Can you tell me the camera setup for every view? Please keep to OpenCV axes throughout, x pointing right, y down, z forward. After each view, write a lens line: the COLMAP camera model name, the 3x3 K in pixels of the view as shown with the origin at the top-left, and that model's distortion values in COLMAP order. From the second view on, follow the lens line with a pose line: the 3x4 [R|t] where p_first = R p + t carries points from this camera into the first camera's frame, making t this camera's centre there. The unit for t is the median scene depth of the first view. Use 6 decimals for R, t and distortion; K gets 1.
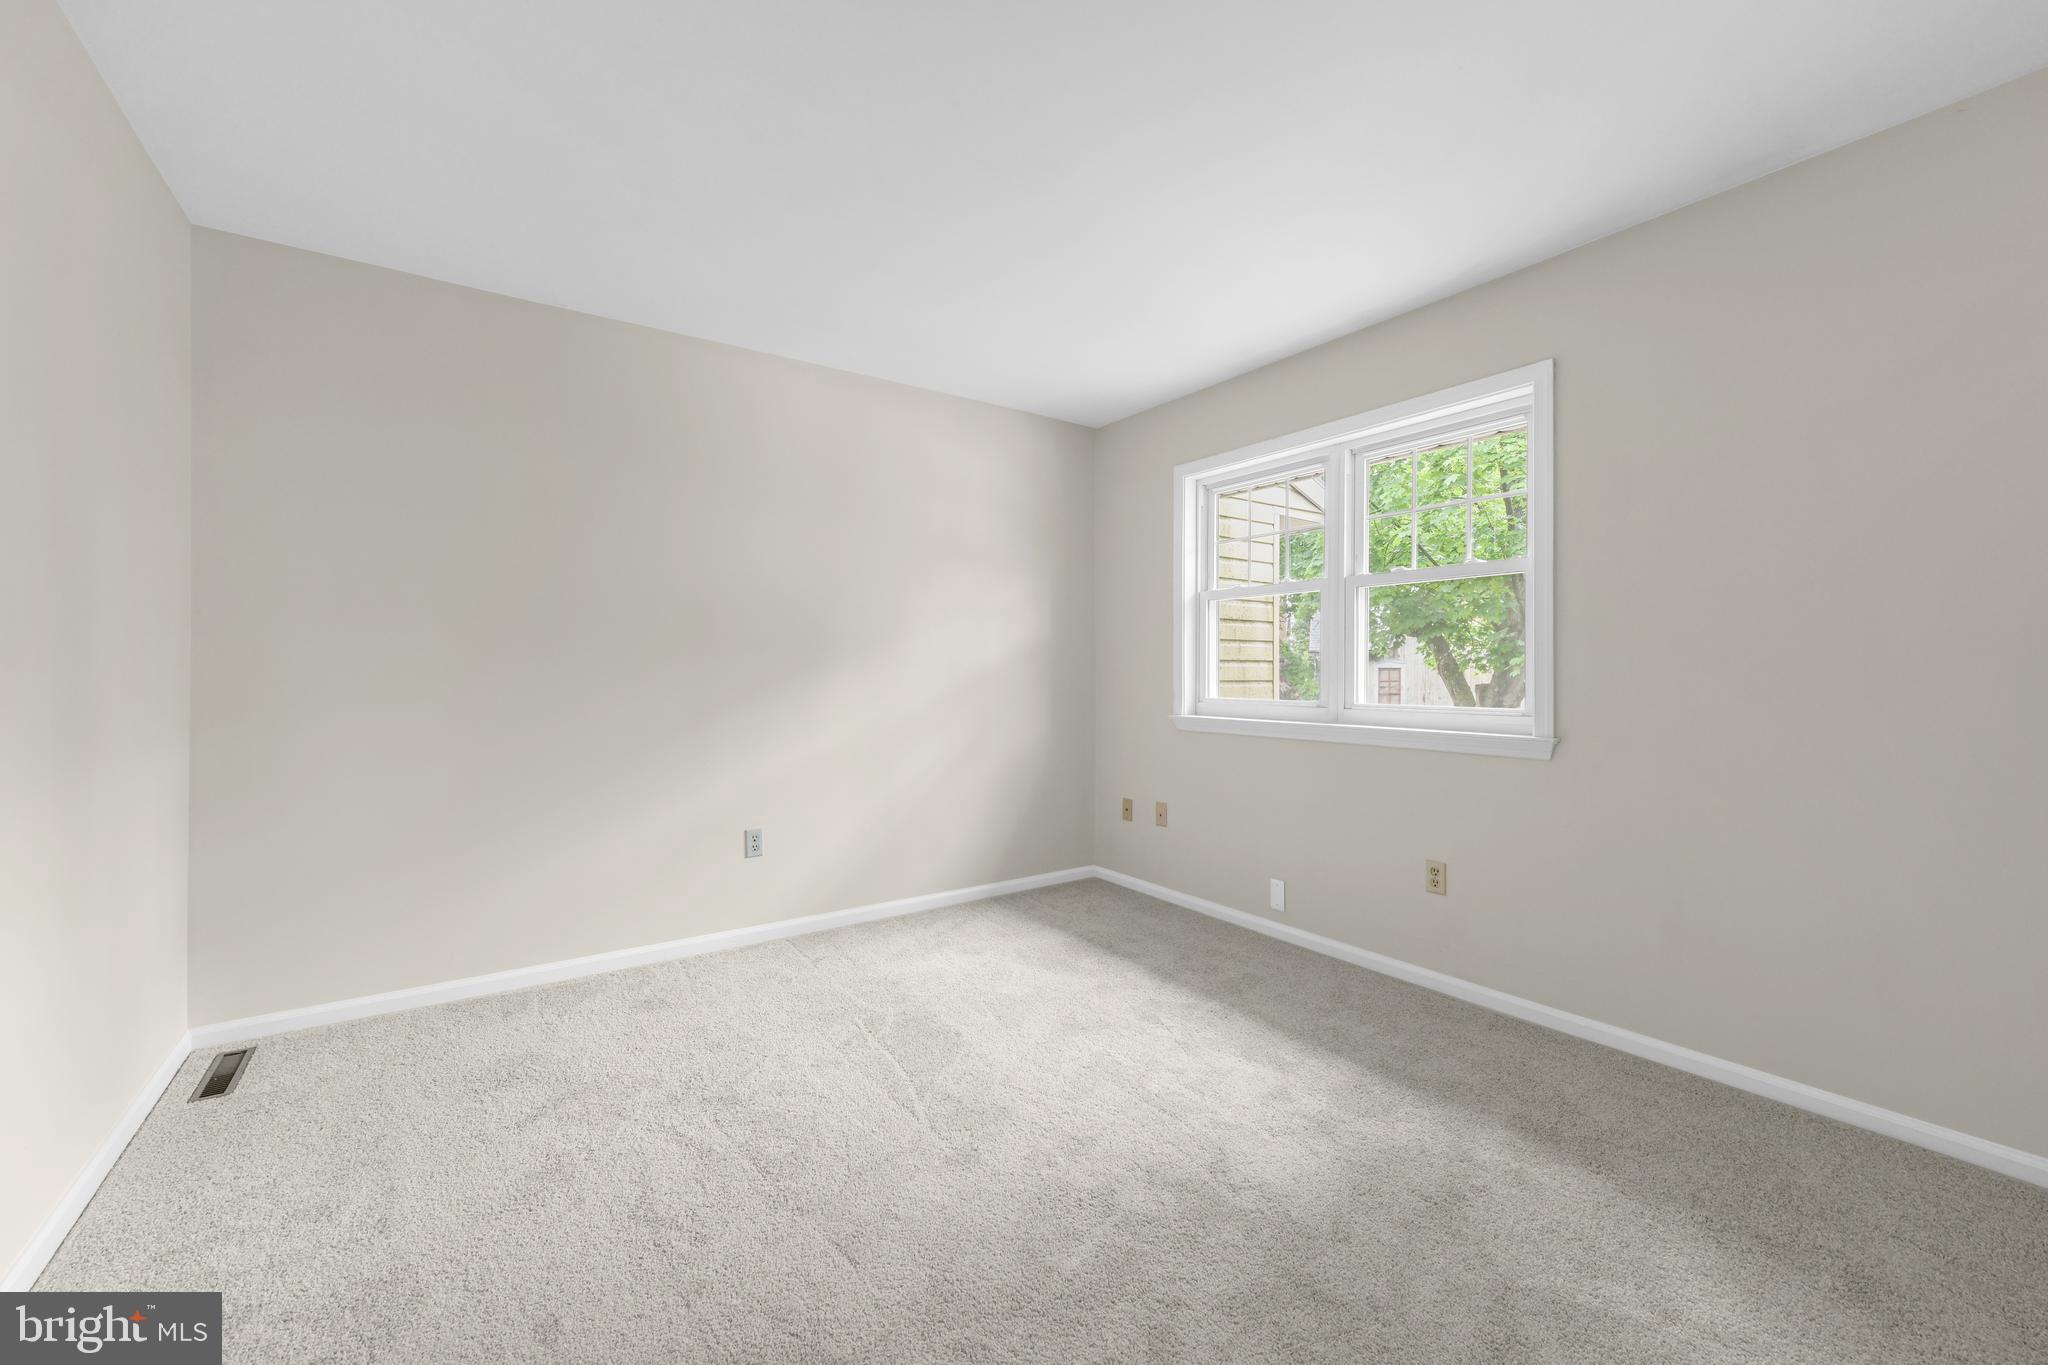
lens RADIAL K [[822.9, 0, 1024.0], [0, 822.9, 682.5], [0, 0, 1]] dist [0.002427, -0.000123]
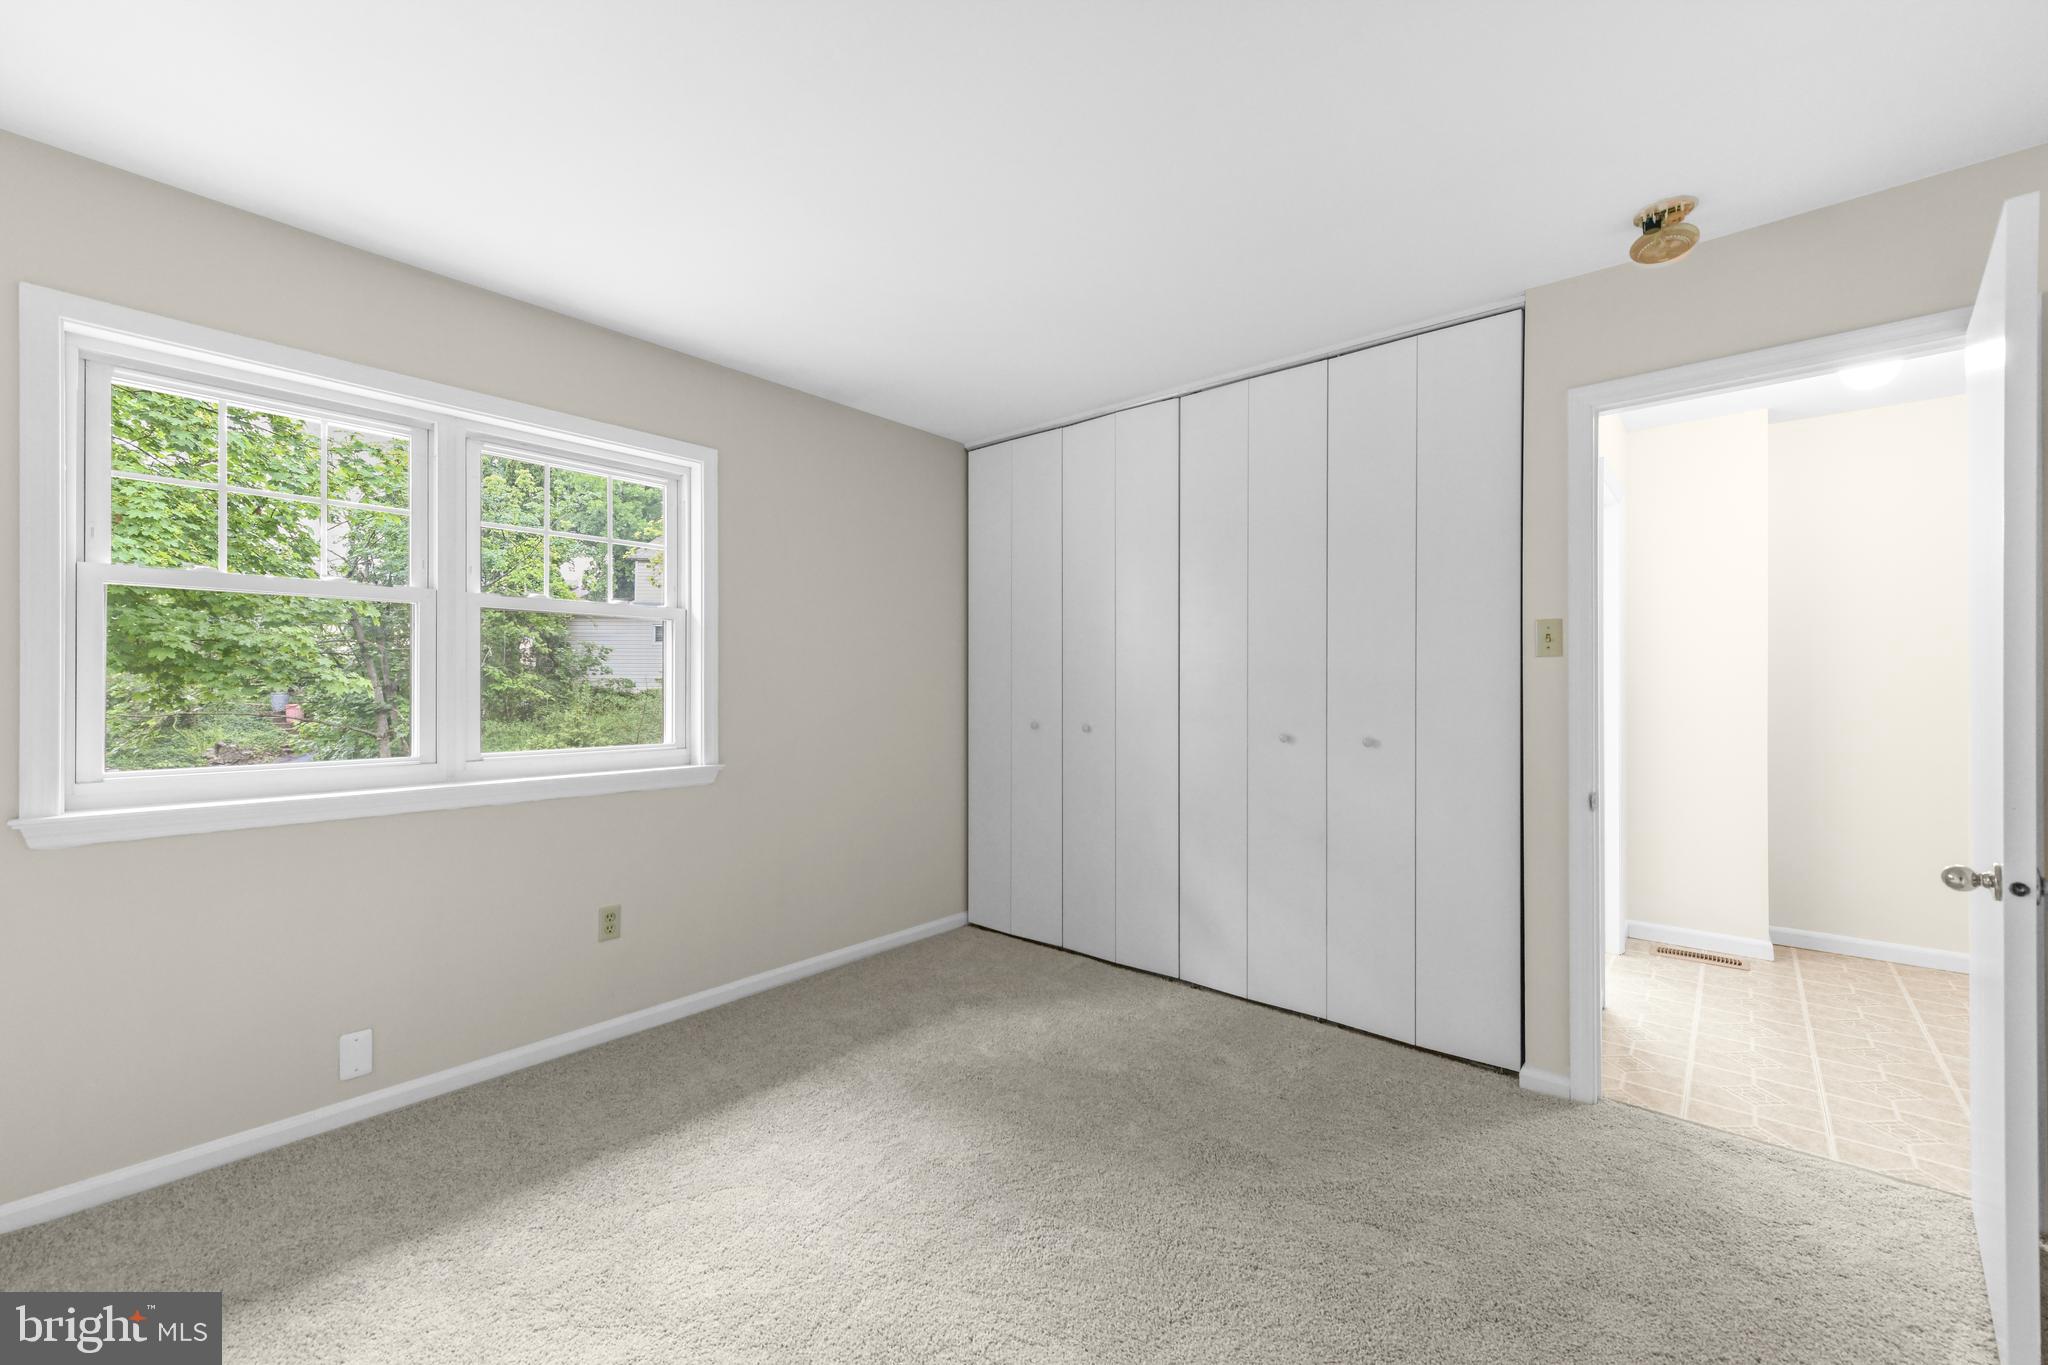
lens RADIAL K [[822.9, 0, 1024.0], [0, 822.9, 682.5], [0, 0, 1]] dist [0.002427, -0.000123]
pose [[-0.267397, -0.001712, 0.963585, -0.566981], [0.006882, 0.999970, 0.003687, -0.047746], [-0.963562, 0.007617, -0.267377, 0.786618]]
